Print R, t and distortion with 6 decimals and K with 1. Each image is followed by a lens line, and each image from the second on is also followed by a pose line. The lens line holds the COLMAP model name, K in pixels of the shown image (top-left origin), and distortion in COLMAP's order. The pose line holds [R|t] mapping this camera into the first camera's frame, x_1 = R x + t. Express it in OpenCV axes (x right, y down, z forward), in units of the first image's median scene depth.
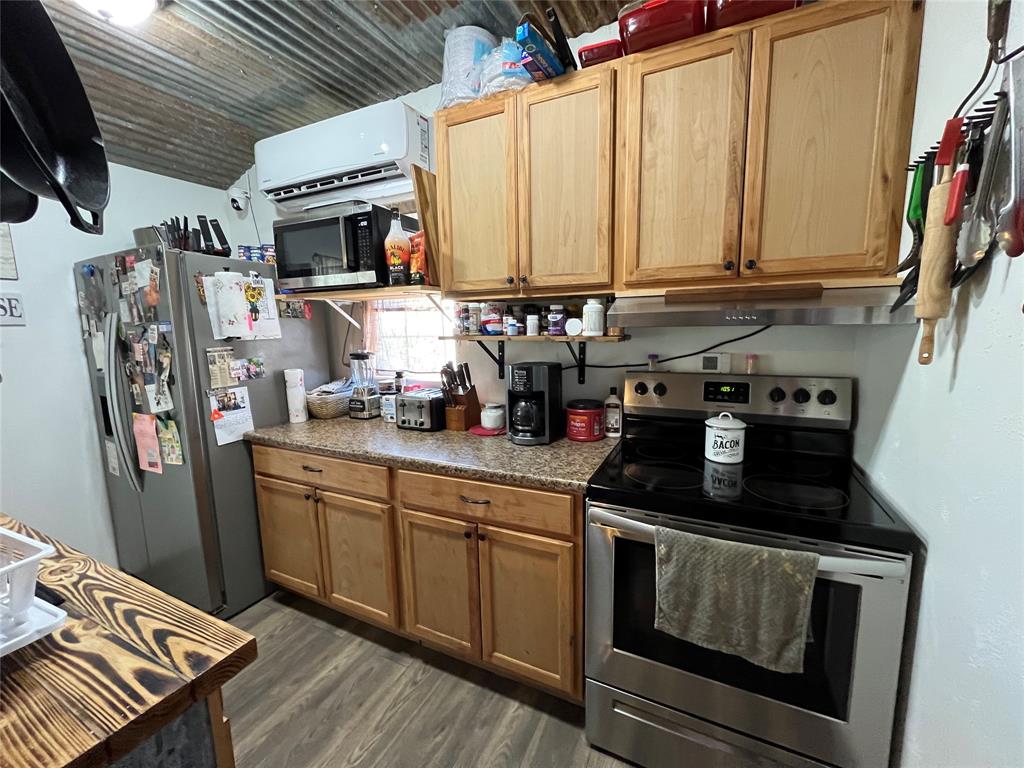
lens RADIAL K [[413.9, 0, 516.2], [0, 413.9, 388.4], [0, 0, 1]] dist [0.001134, 0.000090]
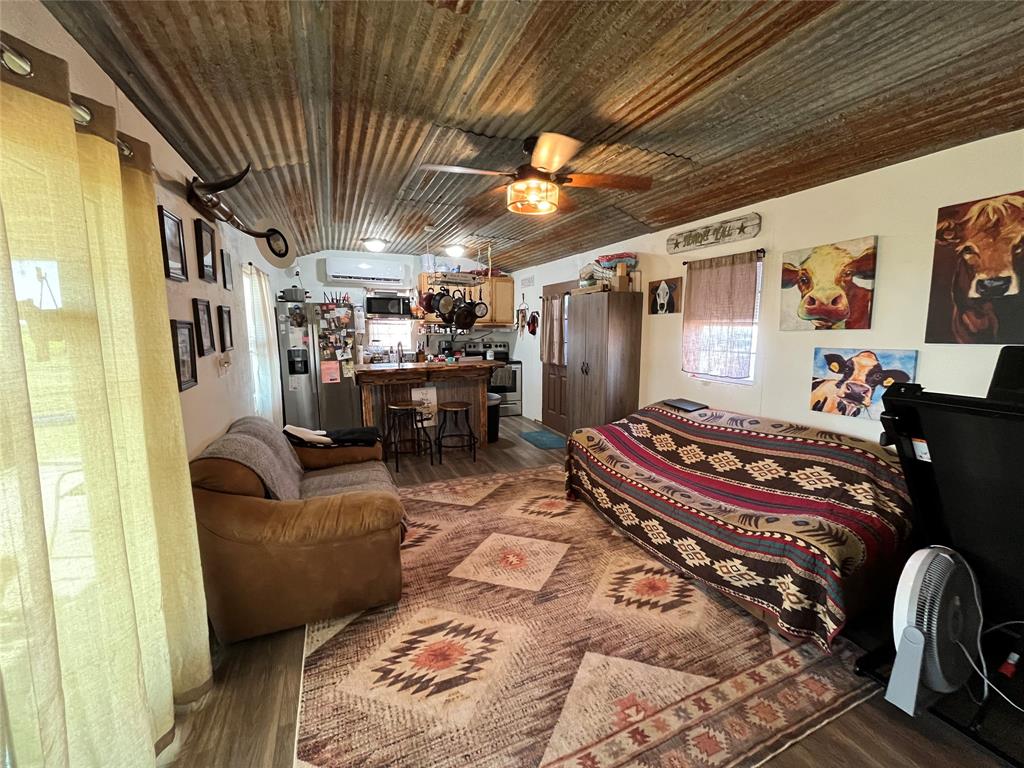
lens RADIAL K [[413.9, 0, 513.1], [0, 413.9, 384.8], [0, 0, 1]] dist [0.001134, 0.000090]
pose [[0.653544, -0.088213, 0.751730, -2.632380], [0.096018, 0.994824, 0.033262, 0.294315], [-0.750773, 0.050442, 0.658631, -2.080128]]
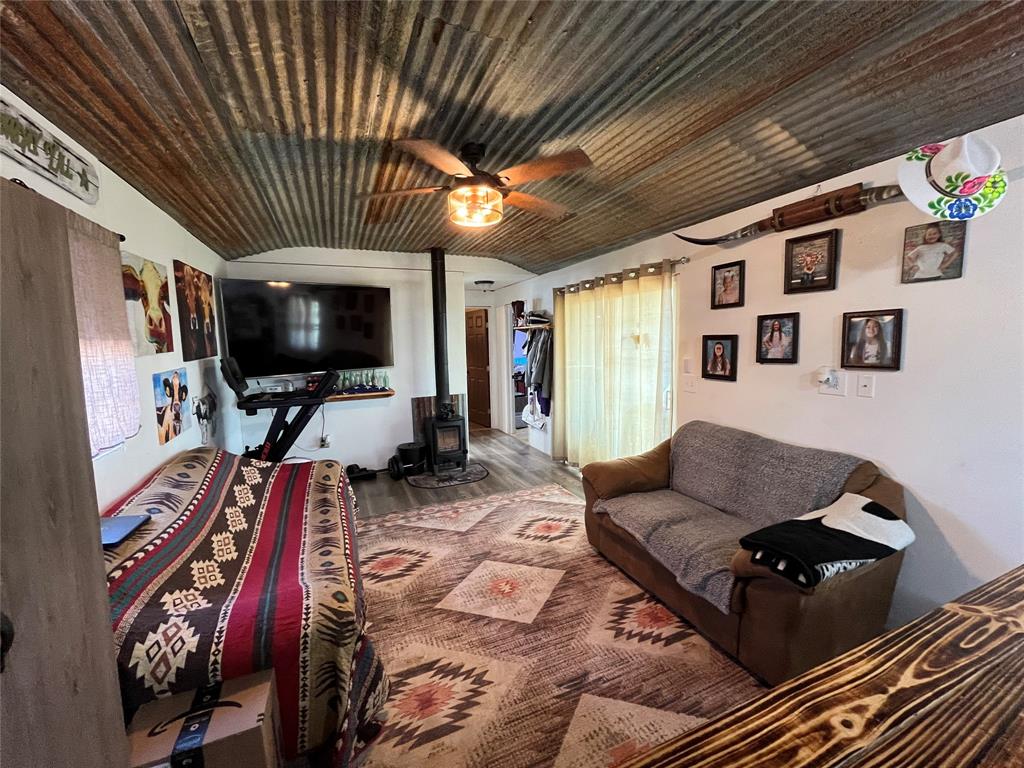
lens RADIAL K [[413.9, 0, 510.2], [0, 413.9, 381.9], [0, 0, 1]] dist [0.001134, 0.000090]
pose [[-0.658414, 0.106703, -0.745054, -0.389054], [-0.075476, 0.975550, 0.206412, -0.039360], [0.748862, 0.192138, -0.634262, -0.107170]]
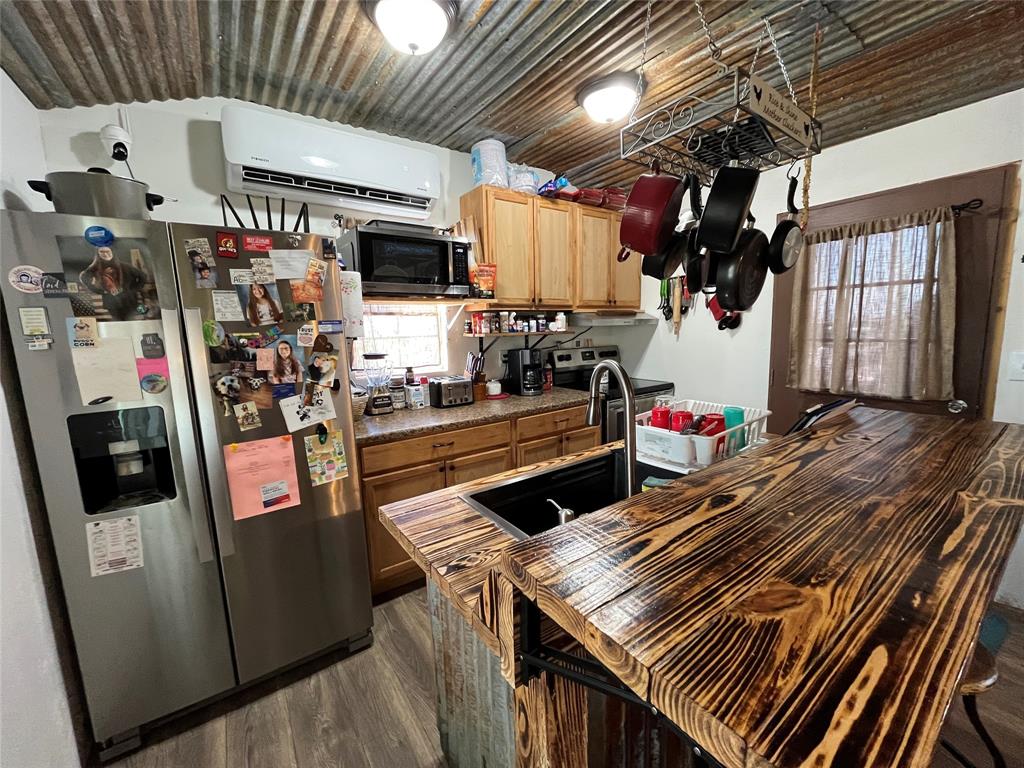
lens RADIAL K [[413.9, 0, 510.9], [0, 413.9, 383.5], [0, 0, 1]] dist [0.001134, 0.000090]
pose [[0.487643, -0.115998, 0.865303, -1.592207], [0.147951, 0.987778, 0.049039, -0.012522], [-0.860416, 0.104109, 0.498845, 0.242127]]
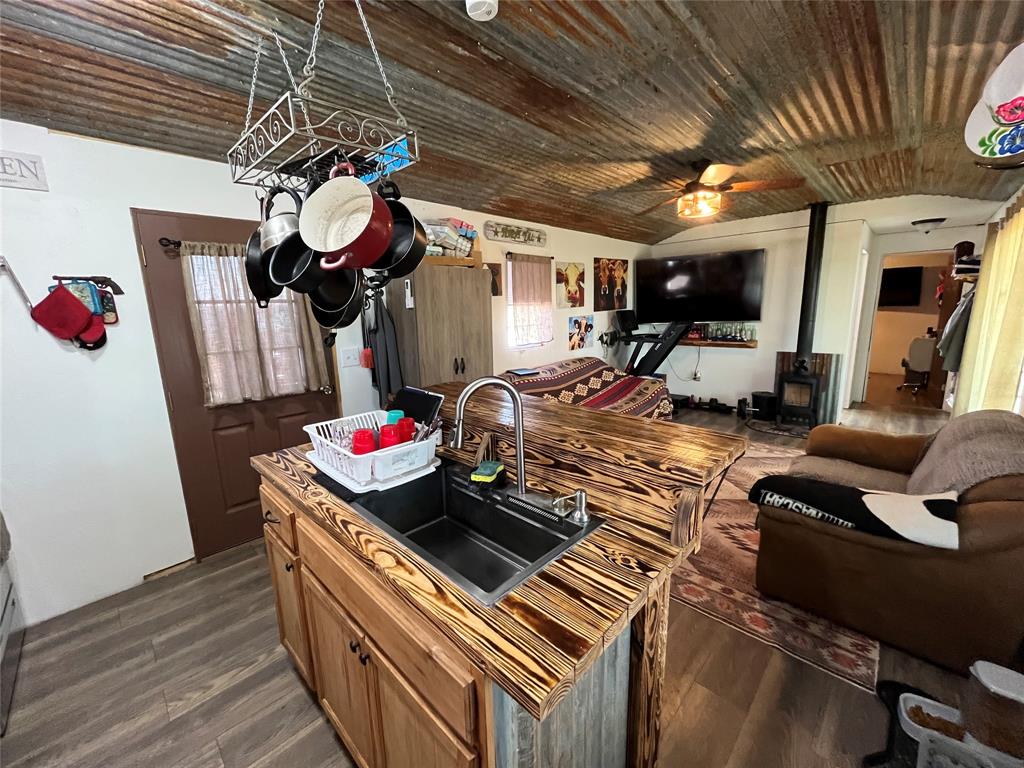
lens RADIAL K [[413.9, 0, 512.4], [0, 413.9, 381.8], [0, 0, 1]] dist [0.001134, 0.000090]
pose [[-0.949525, -0.015909, 0.313286, -1.202018], [0.086019, 0.947225, 0.308812, -0.203739], [-0.301666, 0.320174, -0.898046, 1.077017]]
